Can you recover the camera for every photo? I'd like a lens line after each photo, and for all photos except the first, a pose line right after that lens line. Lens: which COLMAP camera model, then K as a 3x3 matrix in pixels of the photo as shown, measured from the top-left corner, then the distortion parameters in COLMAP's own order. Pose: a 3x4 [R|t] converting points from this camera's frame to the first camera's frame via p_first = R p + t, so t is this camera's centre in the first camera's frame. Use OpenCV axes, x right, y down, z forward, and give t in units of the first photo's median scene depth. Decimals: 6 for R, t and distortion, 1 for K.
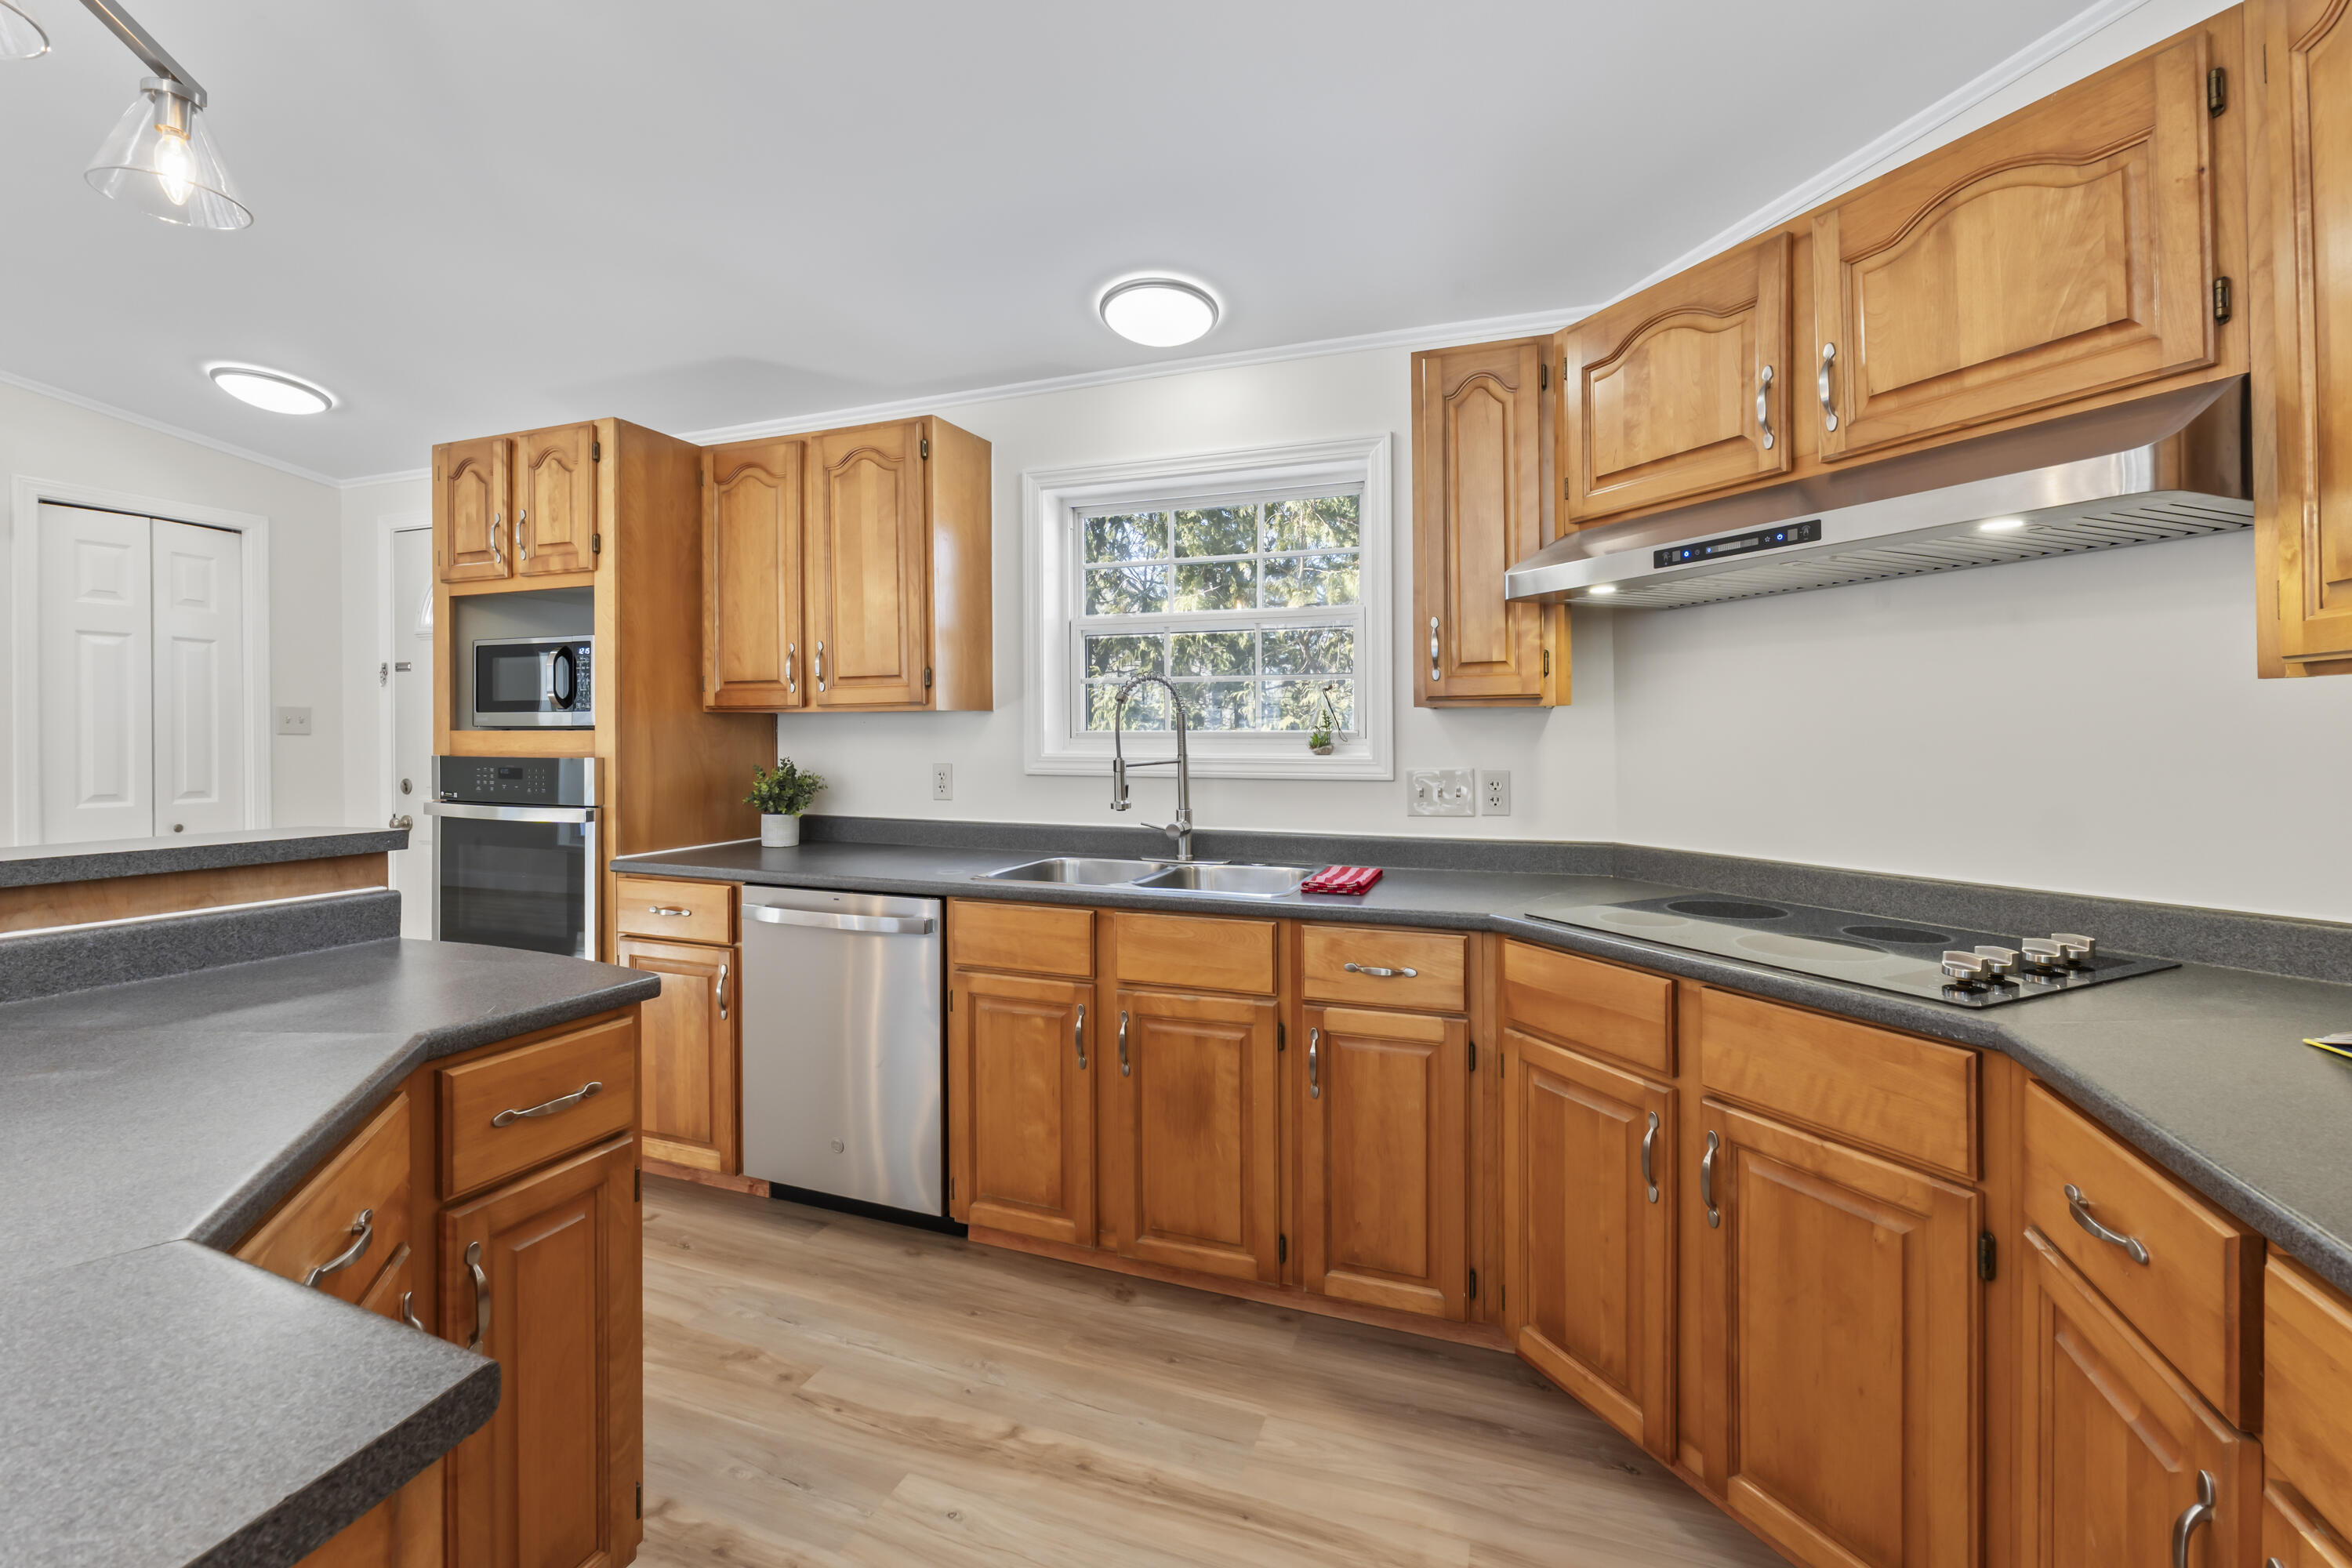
lens RADIAL K [[1011.3, 0, 1175.0], [0, 1011.3, 738.1], [0, 0, 1]] dist [-0.012322, -0.000365]
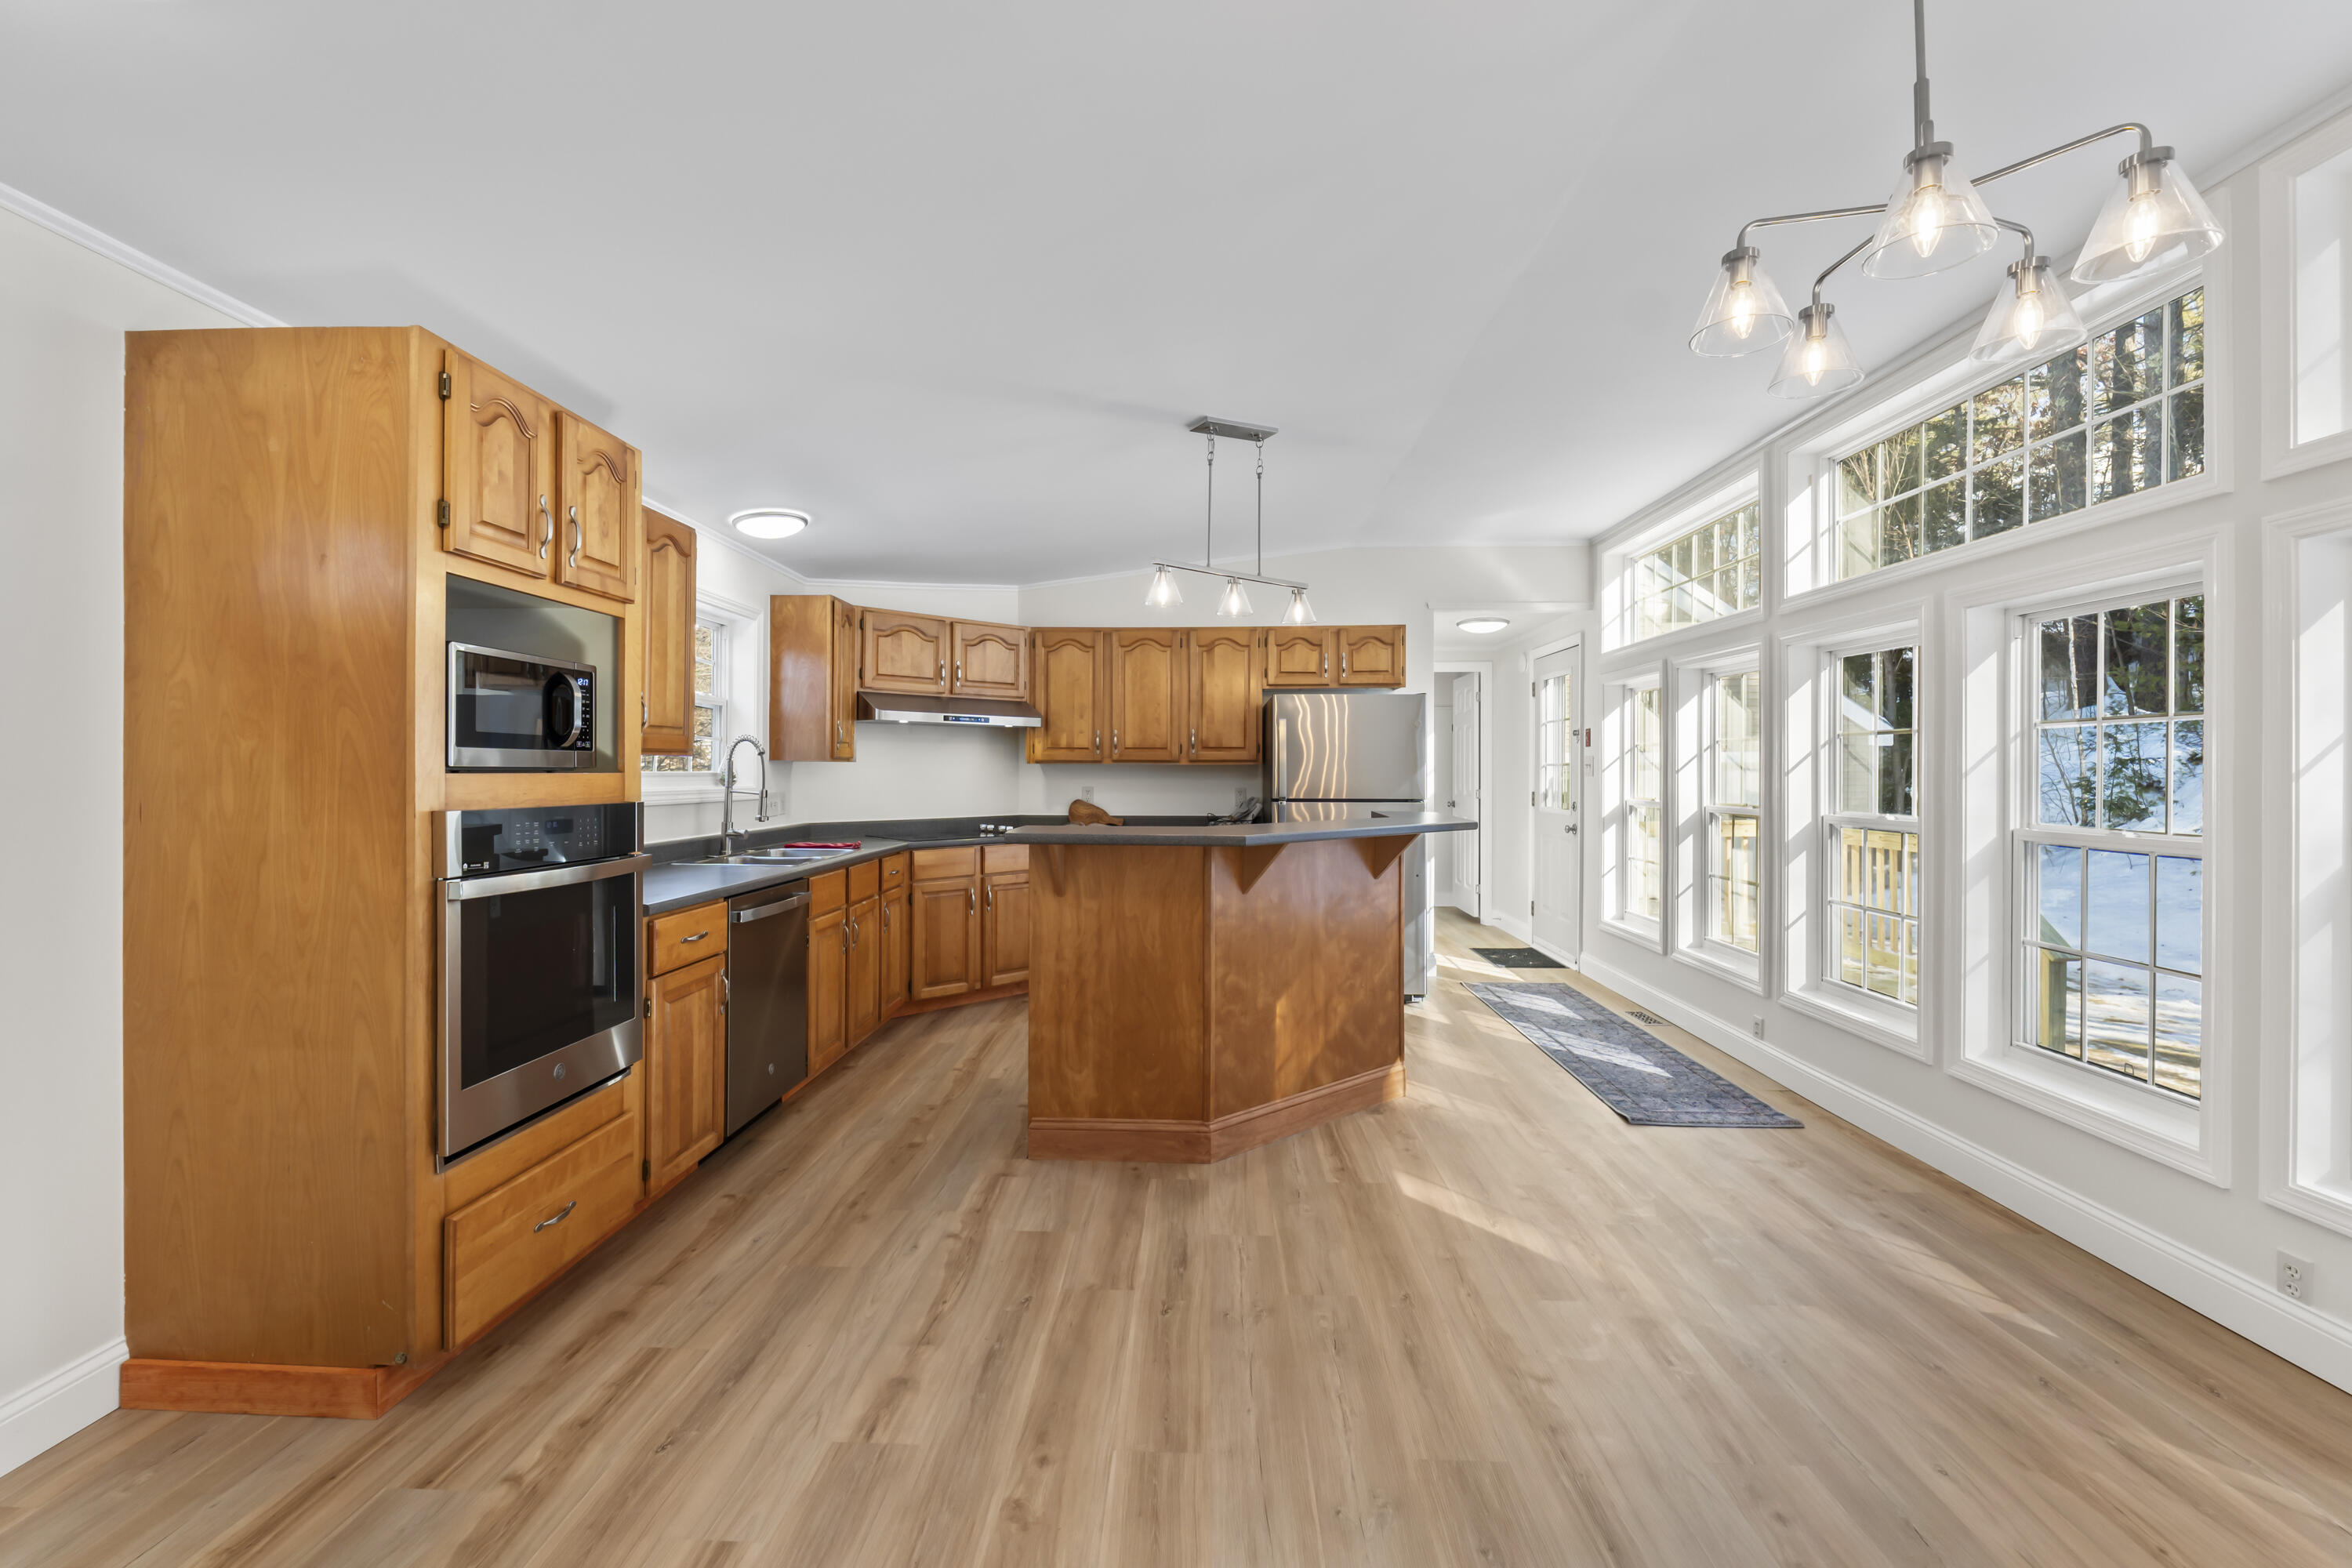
lens RADIAL K [[985.3, 0, 1163.9], [0, 985.3, 767.8], [0, 0, 1]] dist [-0.005135, 0.000023]
pose [[-0.314622, 0.002068, 0.949215, -1.586844], [-0.003420, 0.999989, -0.003312, -0.010552], [-0.949211, -0.004288, -0.314612, 0.800145]]
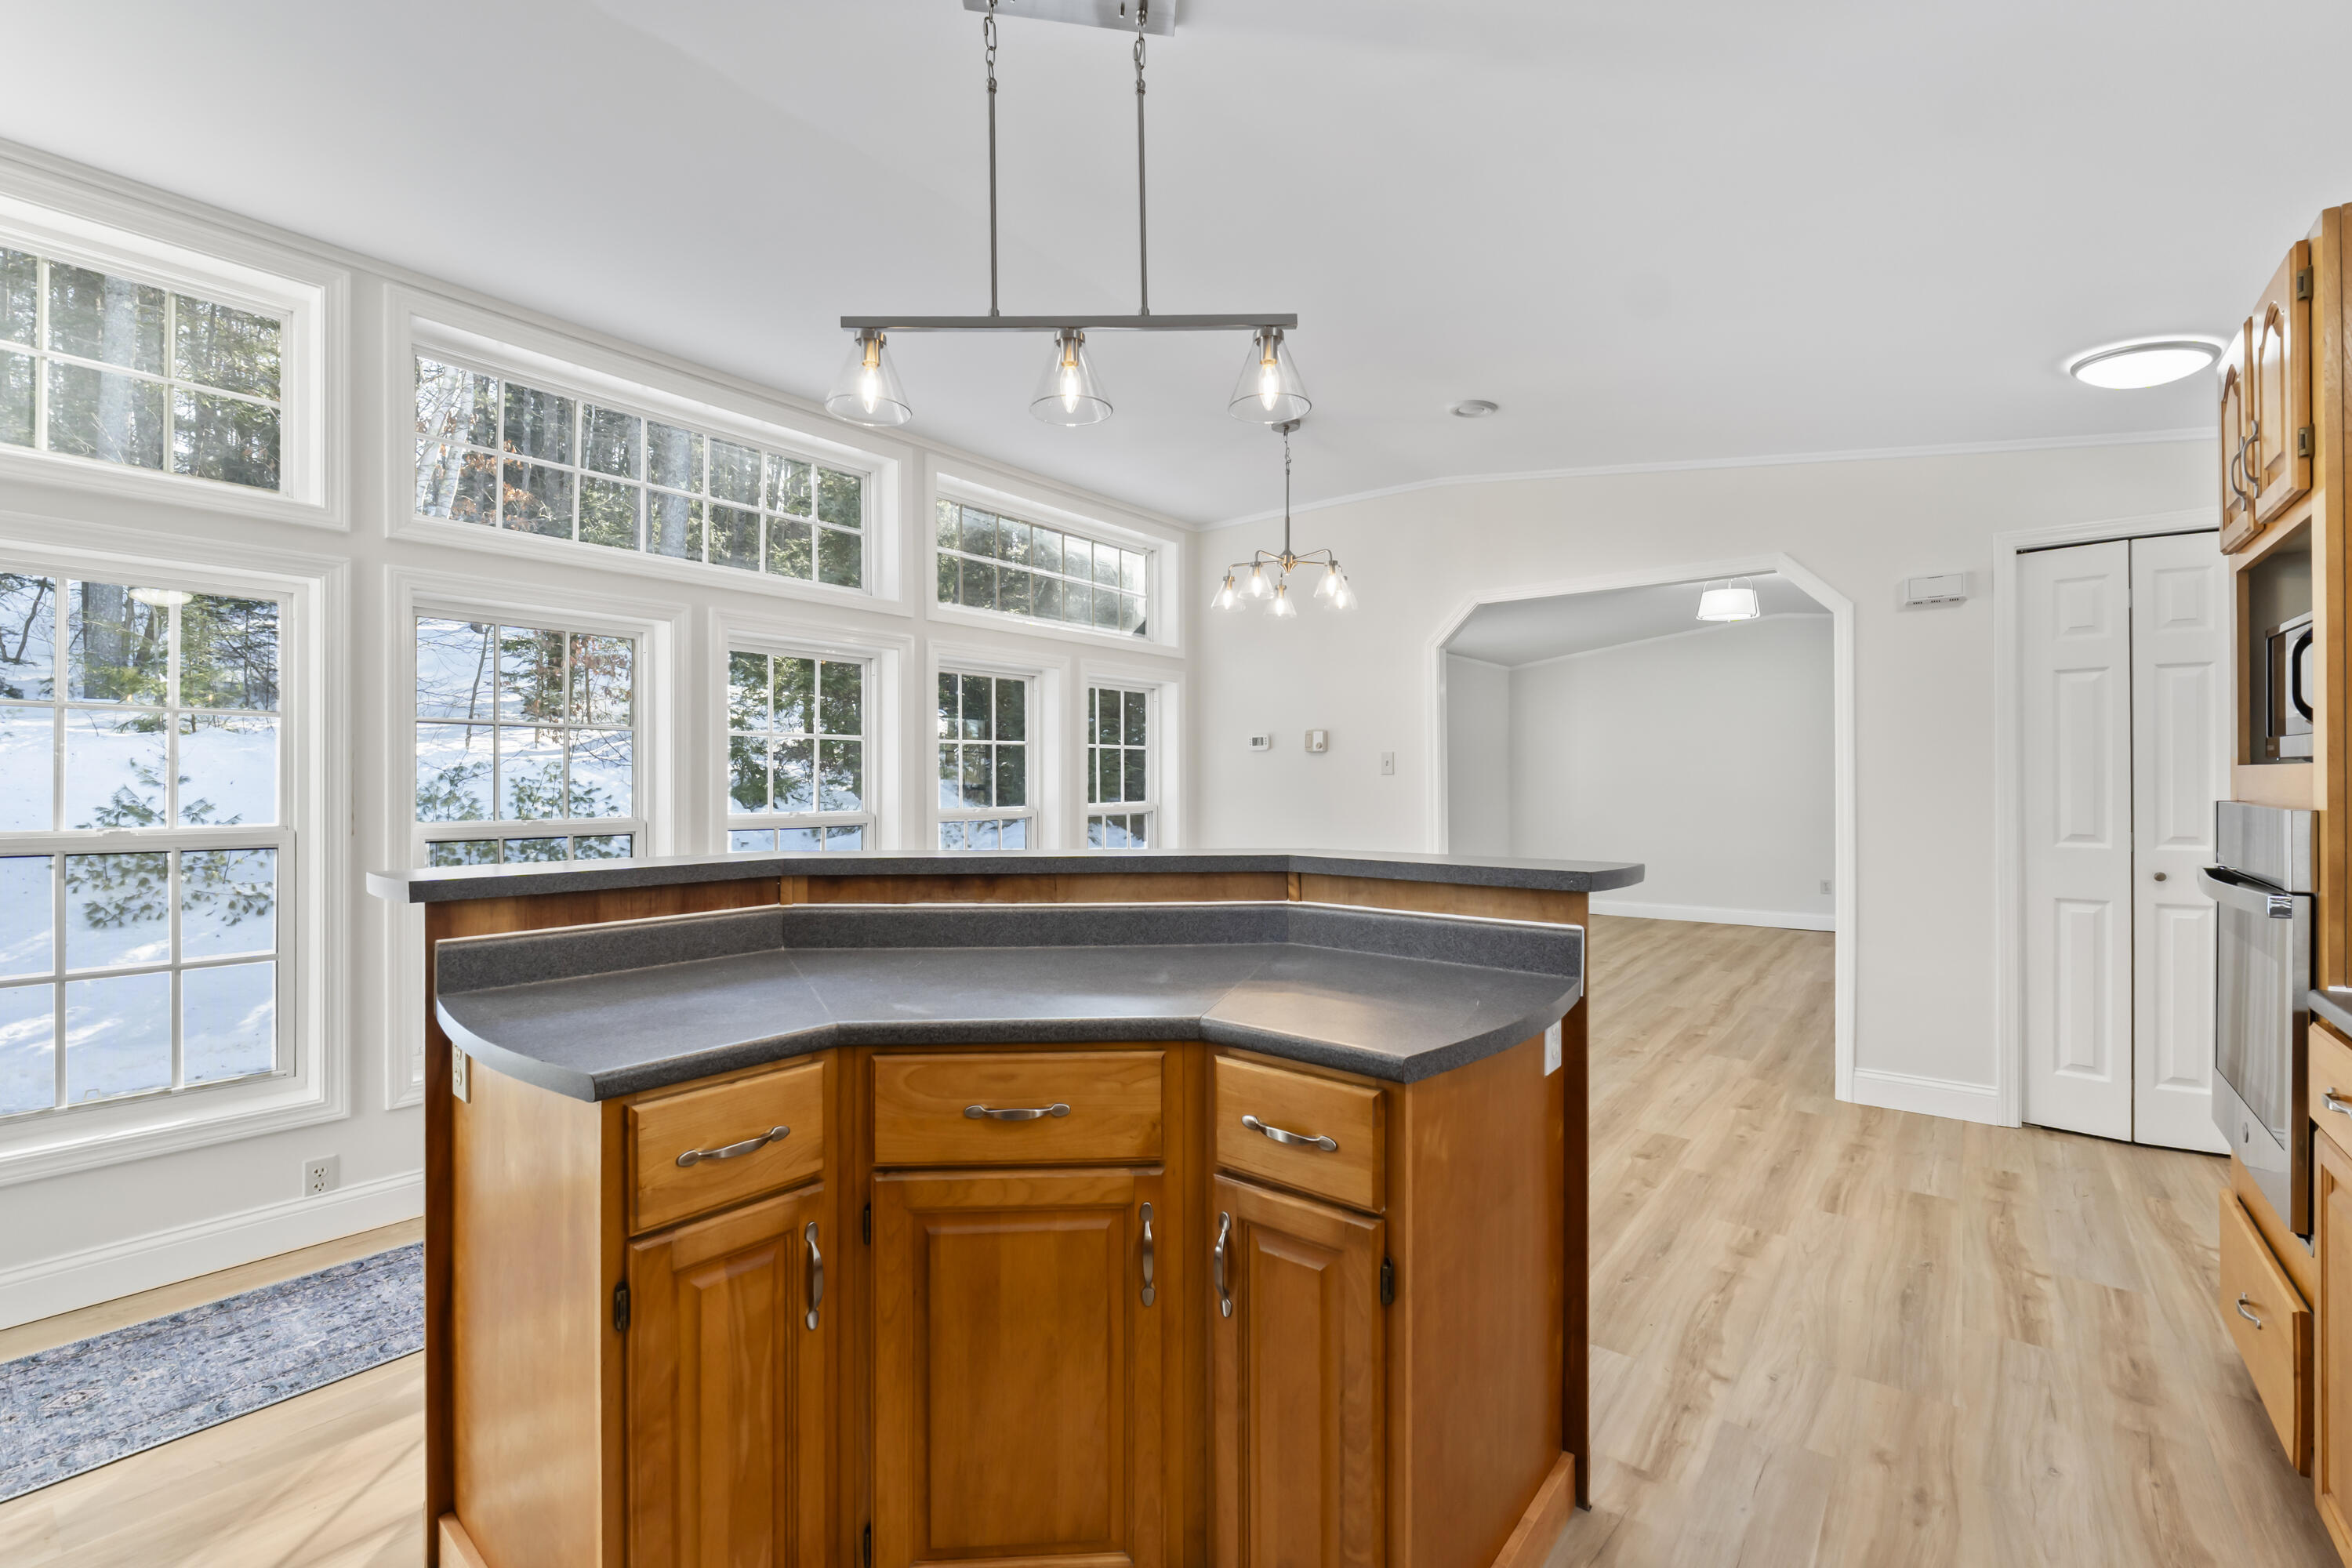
lens RADIAL K [[998.6, 0, 1144.1], [0, 998.6, 774.1], [0, 0, 1]] dist [-0.023784, 0.000118]
pose [[-0.323976, -0.006855, -0.946040, 0.163143], [0.001605, 0.999968, -0.007795, 0.002974], [0.946064, -0.004044, -0.323955, 0.533510]]
